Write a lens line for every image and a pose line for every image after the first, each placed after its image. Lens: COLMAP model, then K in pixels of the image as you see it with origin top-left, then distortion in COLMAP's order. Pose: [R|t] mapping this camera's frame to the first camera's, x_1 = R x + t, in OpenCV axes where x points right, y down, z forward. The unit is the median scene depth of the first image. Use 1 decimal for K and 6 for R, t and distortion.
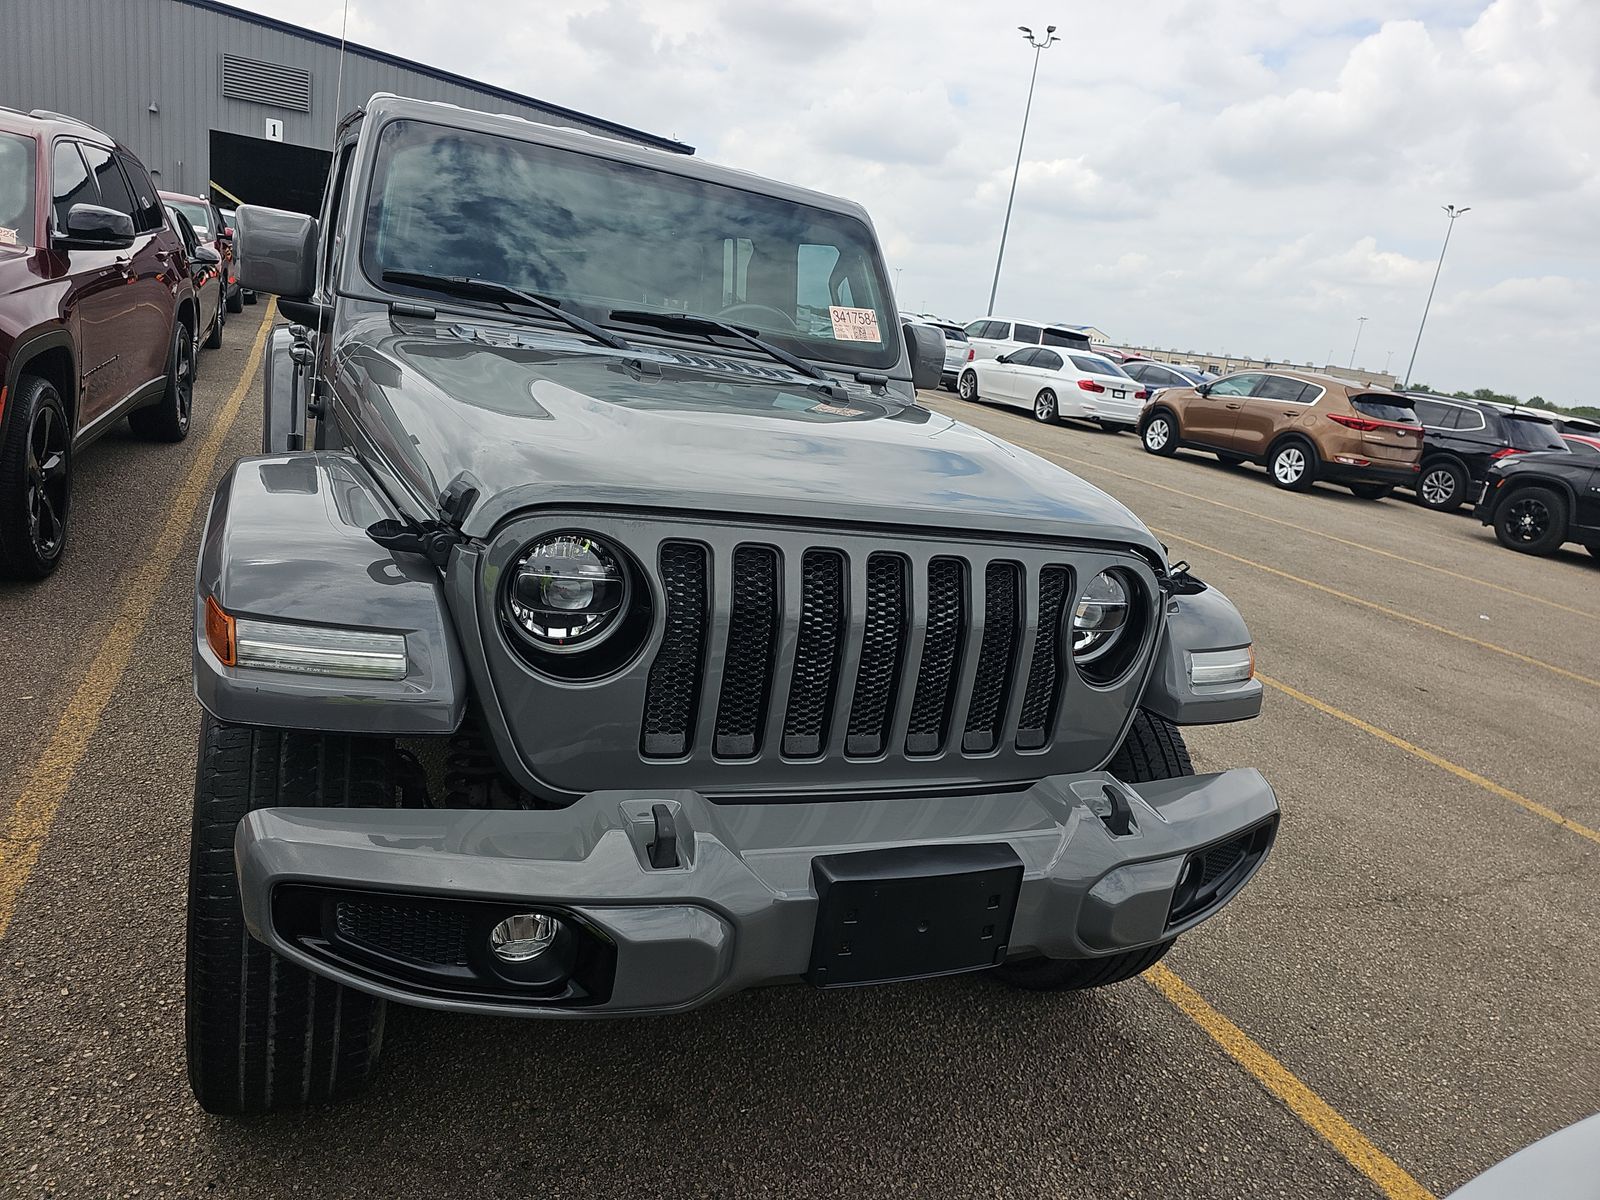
lens RADIAL K [[1068.9, 0, 775.6], [0, 1068.9, 607.2], [0, 0, 1]] dist [0.037577, -0.049909]
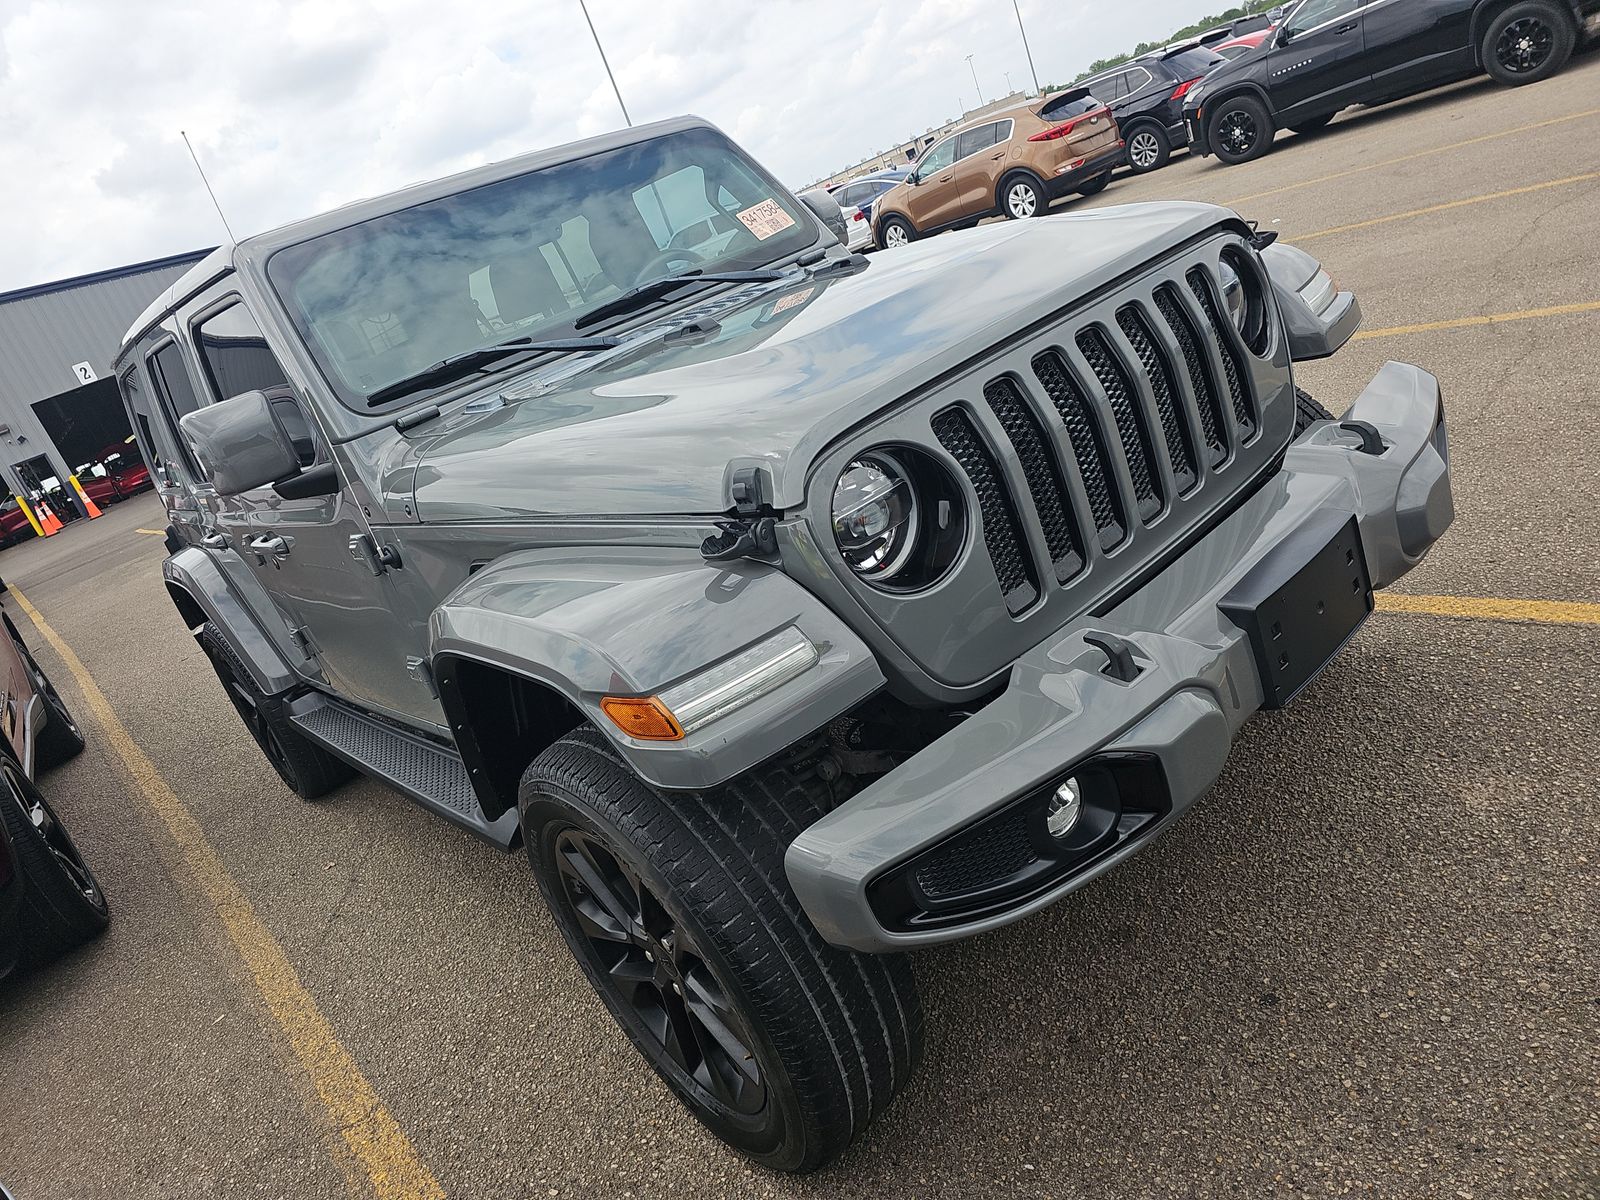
lens RADIAL K [[1068.9, 0, 775.6], [0, 1068.9, 607.2], [0, 0, 1]] dist [0.037577, -0.049909]
pose [[0.835983, -0.536562, 0.115036, -0.212678], [0.530925, 0.843852, 0.077667, -0.032865], [-0.138746, -0.003852, 0.990320, 0.017271]]
